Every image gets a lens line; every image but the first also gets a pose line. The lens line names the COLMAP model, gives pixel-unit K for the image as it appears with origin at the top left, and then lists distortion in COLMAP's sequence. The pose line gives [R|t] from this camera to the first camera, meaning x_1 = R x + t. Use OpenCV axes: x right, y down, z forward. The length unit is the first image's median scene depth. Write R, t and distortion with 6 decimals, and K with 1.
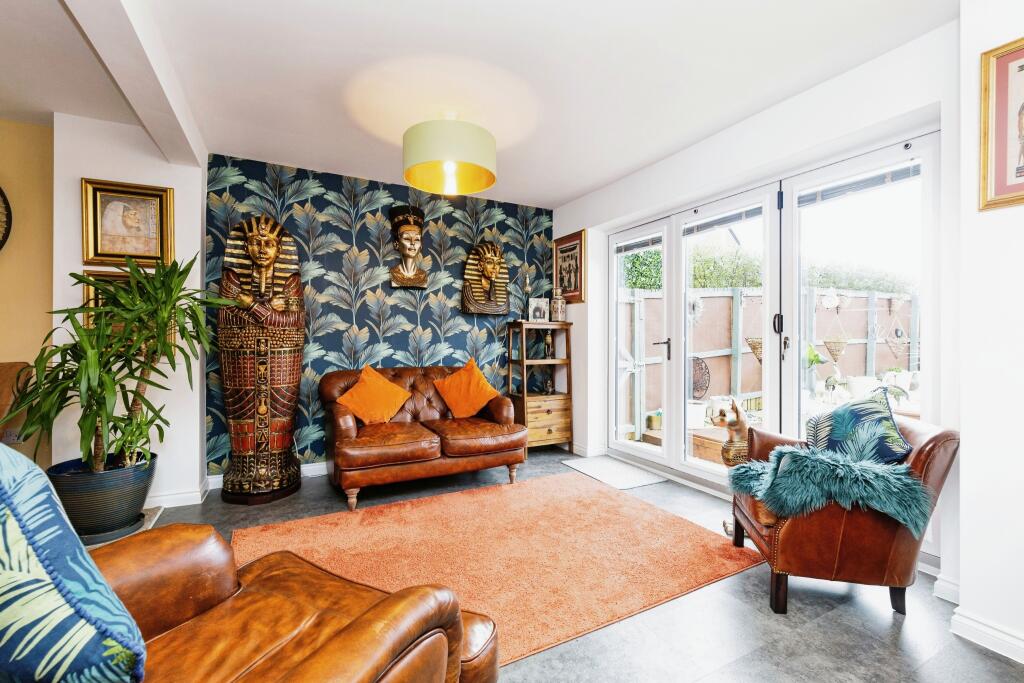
lens RADIAL K [[443.3, 0, 510.6], [0, 443.3, 341.3], [0, 0, 1]] dist [0.001138, -0.000119]
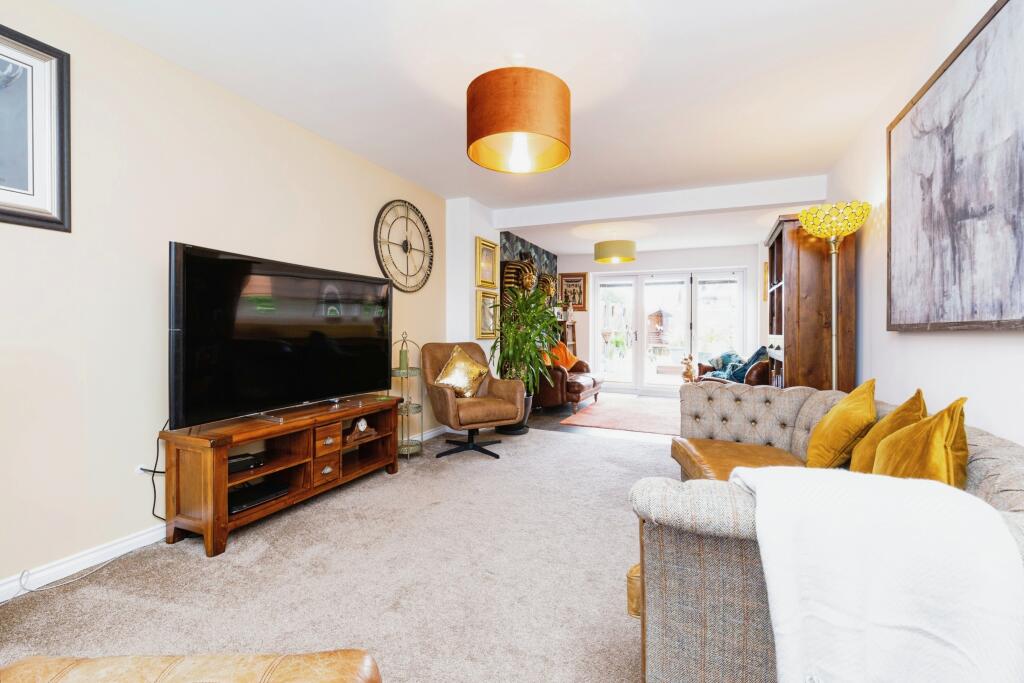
lens RADIAL K [[443.3, 0, 519.2], [0, 443.3, 331.3], [0, 0, 1]] dist [0.001138, -0.000119]
pose [[0.765506, -0.000697, 0.643428, -1.249162], [-0.001831, 0.999993, 0.003262, -0.005726], [-0.643426, -0.003675, 0.765500, -0.264630]]
